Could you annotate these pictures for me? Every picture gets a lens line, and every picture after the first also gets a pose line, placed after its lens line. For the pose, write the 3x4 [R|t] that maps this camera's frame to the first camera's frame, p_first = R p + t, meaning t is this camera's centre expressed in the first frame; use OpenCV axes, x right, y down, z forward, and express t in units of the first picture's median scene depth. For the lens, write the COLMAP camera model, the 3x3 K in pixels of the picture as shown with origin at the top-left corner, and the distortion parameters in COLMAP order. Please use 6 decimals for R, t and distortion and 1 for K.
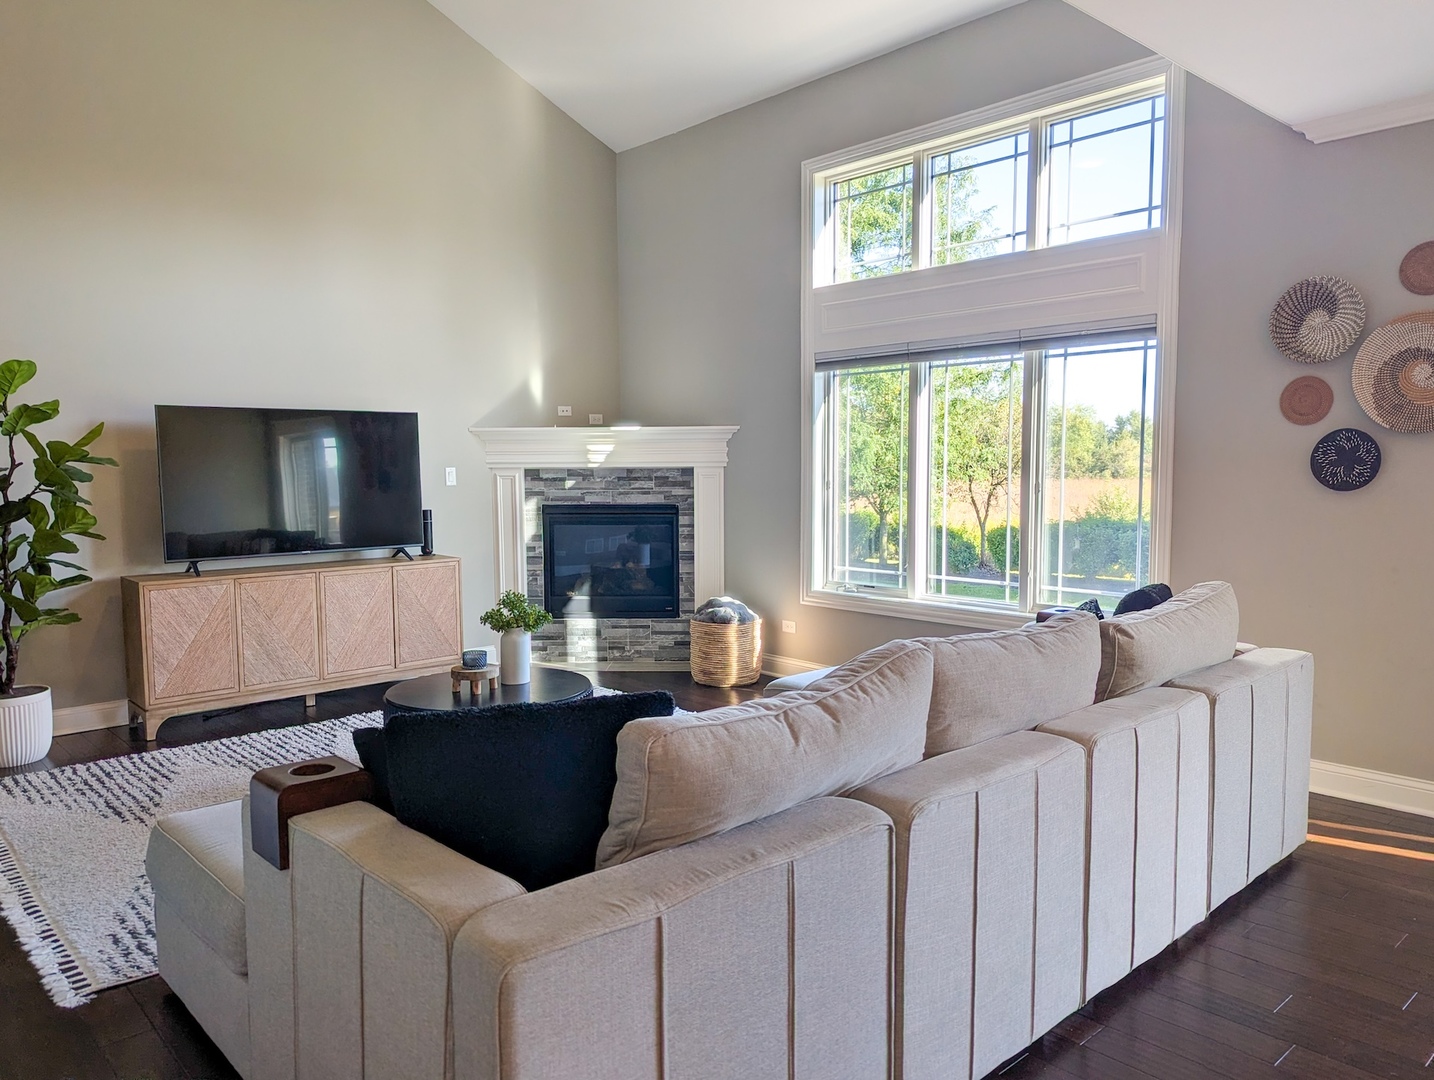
lens RADIAL K [[1013.8, 0, 715.6], [0, 1013.8, 549.8], [0, 0, 1]] dist [0.054359, -0.048567]
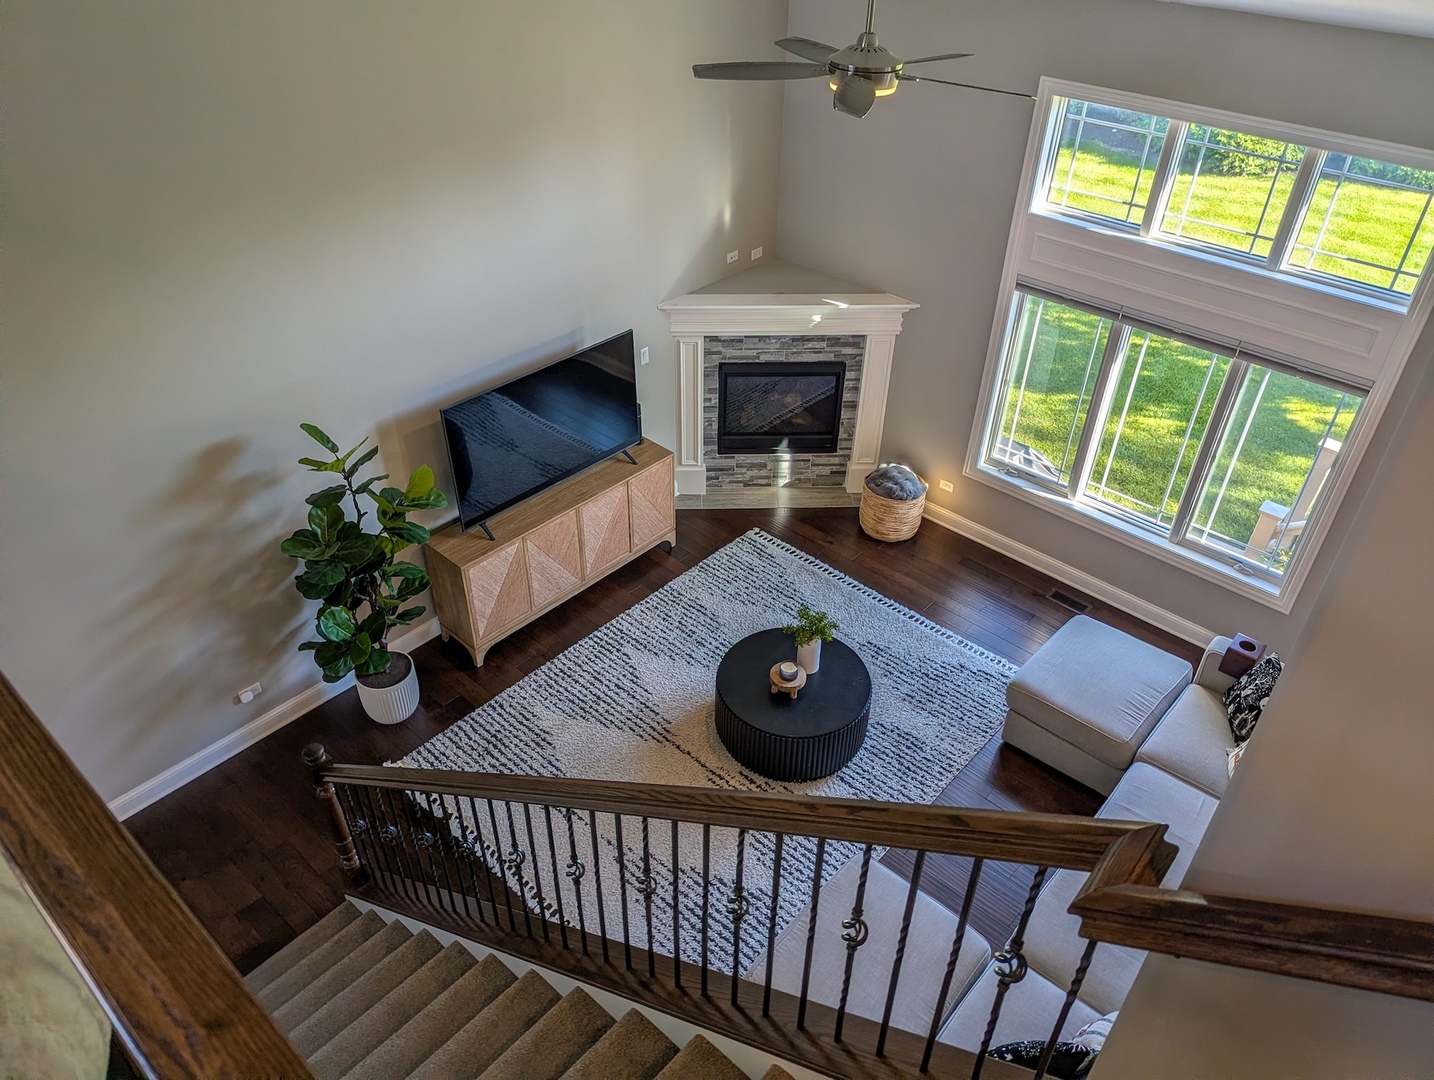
lens RADIAL K [[1013.8, 0, 729.8], [0, 1013.8, 534.4], [0, 0, 1]] dist [0.054359, -0.048567]
pose [[0.993008, -0.040596, 0.110846, -0.286793], [-0.025415, 0.843461, 0.536588, -0.465761], [-0.115277, -0.535654, 0.836532, 0.016569]]
